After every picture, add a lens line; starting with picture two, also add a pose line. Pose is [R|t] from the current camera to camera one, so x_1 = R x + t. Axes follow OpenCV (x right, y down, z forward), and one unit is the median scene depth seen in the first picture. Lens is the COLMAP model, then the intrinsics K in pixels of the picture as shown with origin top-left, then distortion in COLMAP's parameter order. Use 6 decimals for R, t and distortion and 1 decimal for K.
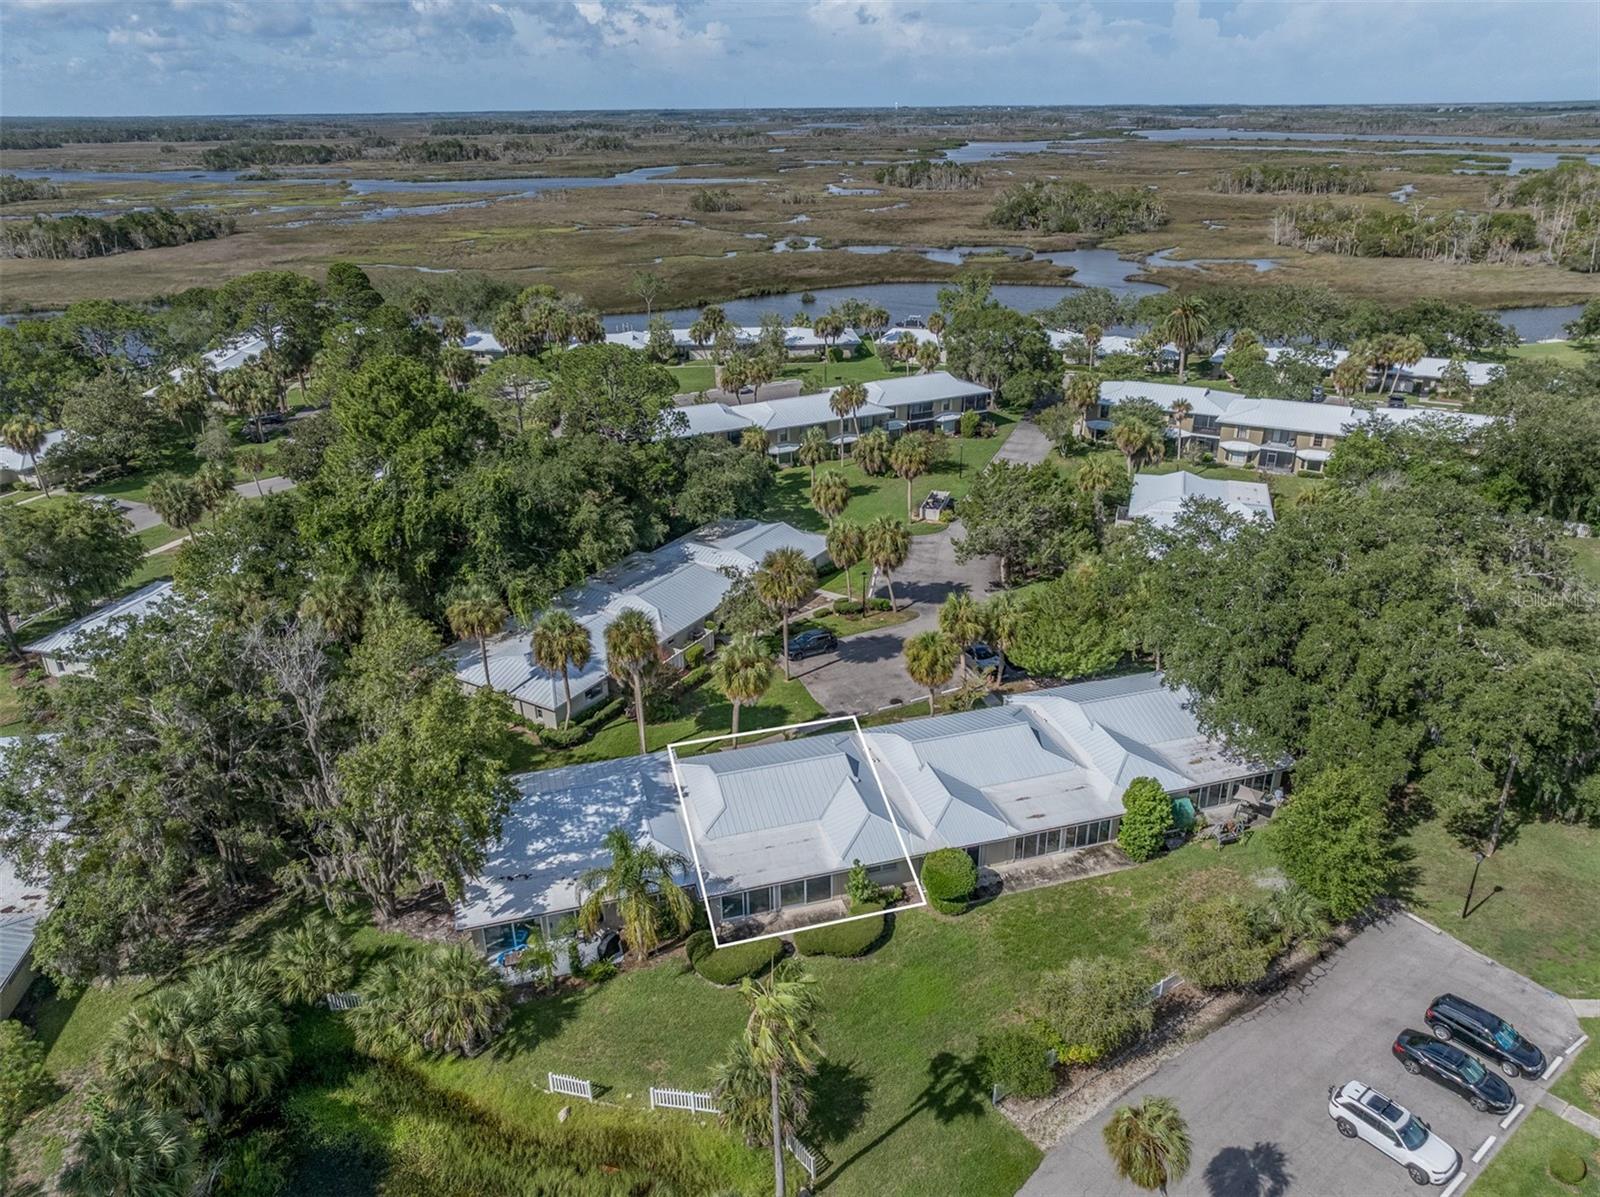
lens RADIAL K [[1129.4, 0, 800.0], [0, 1129.4, 598.5], [0, 0, 1]] dist [-0.007552, -0.007447]
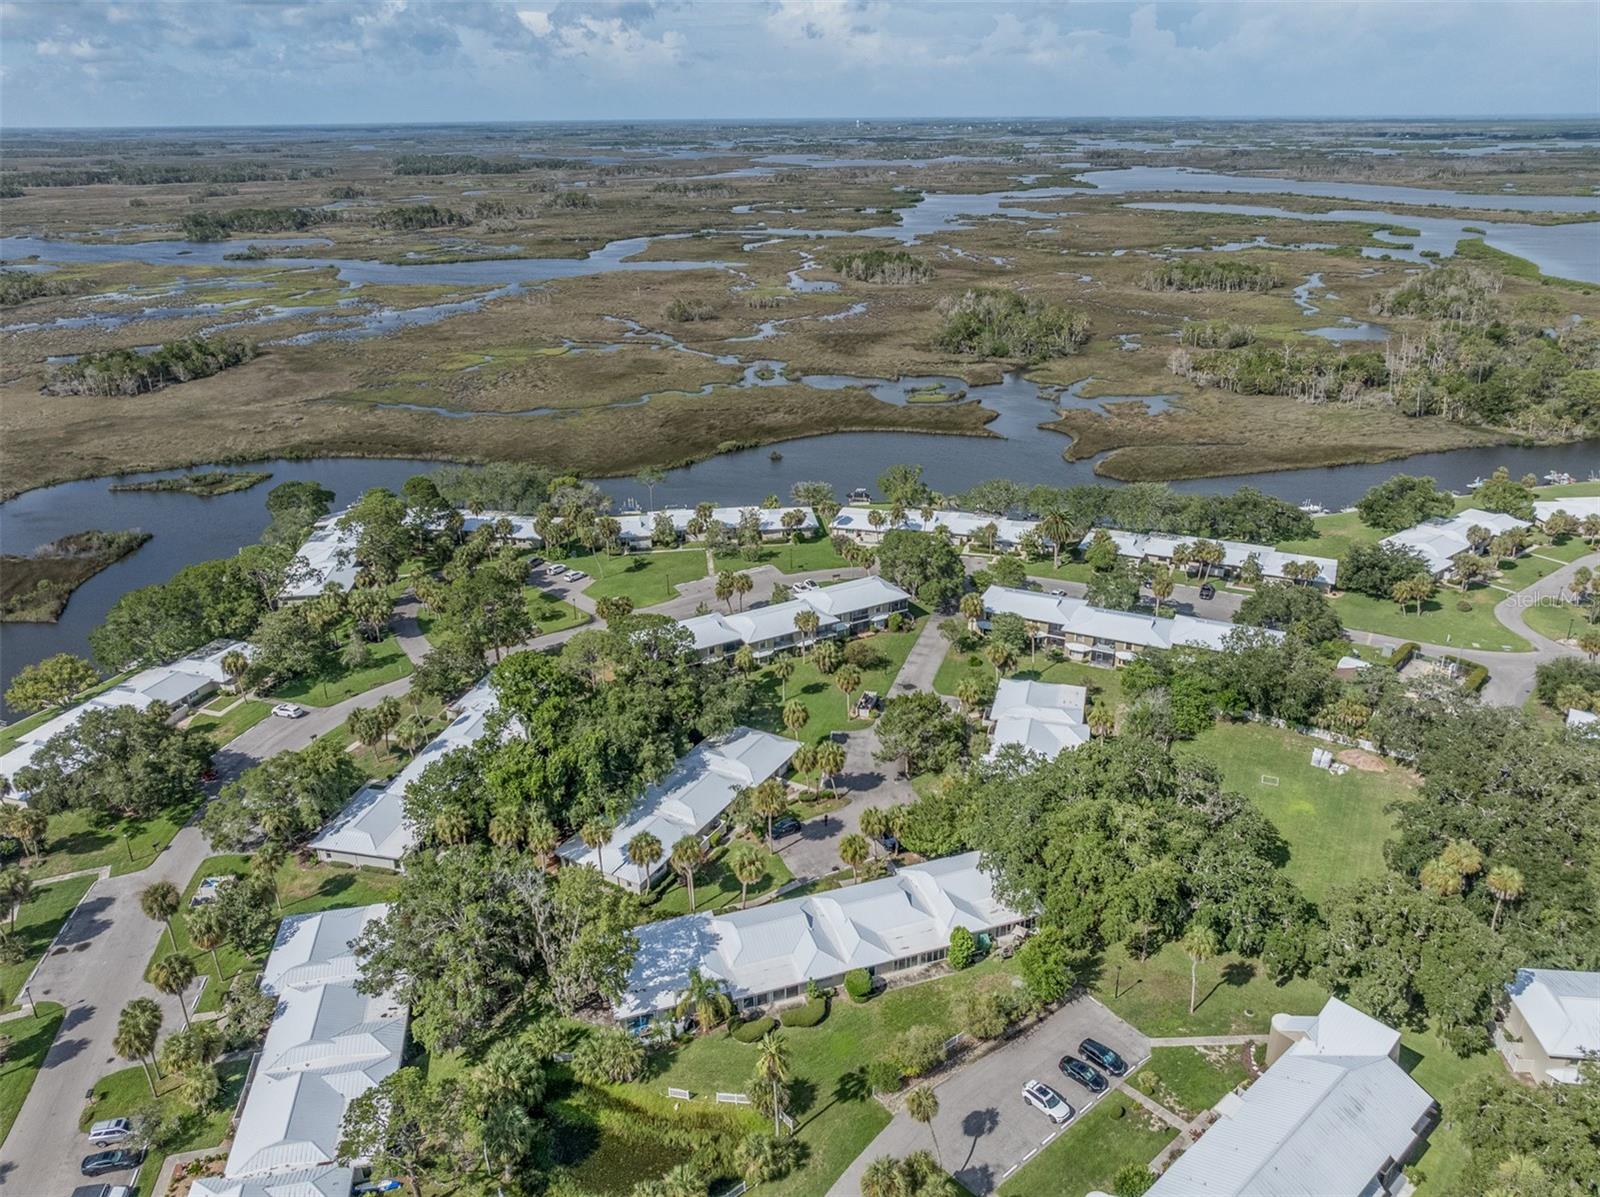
lens RADIAL K [[1107.3, 0, 809.7], [0, 1107.3, 603.3], [0, 0, 1]] dist [-0.005392, -0.007862]
pose [[0.999201, -0.015476, 0.036844, -0.010773], [0.016572, 0.999423, -0.029635, -0.286930], [-0.036364, 0.030222, 0.998882, -0.753338]]
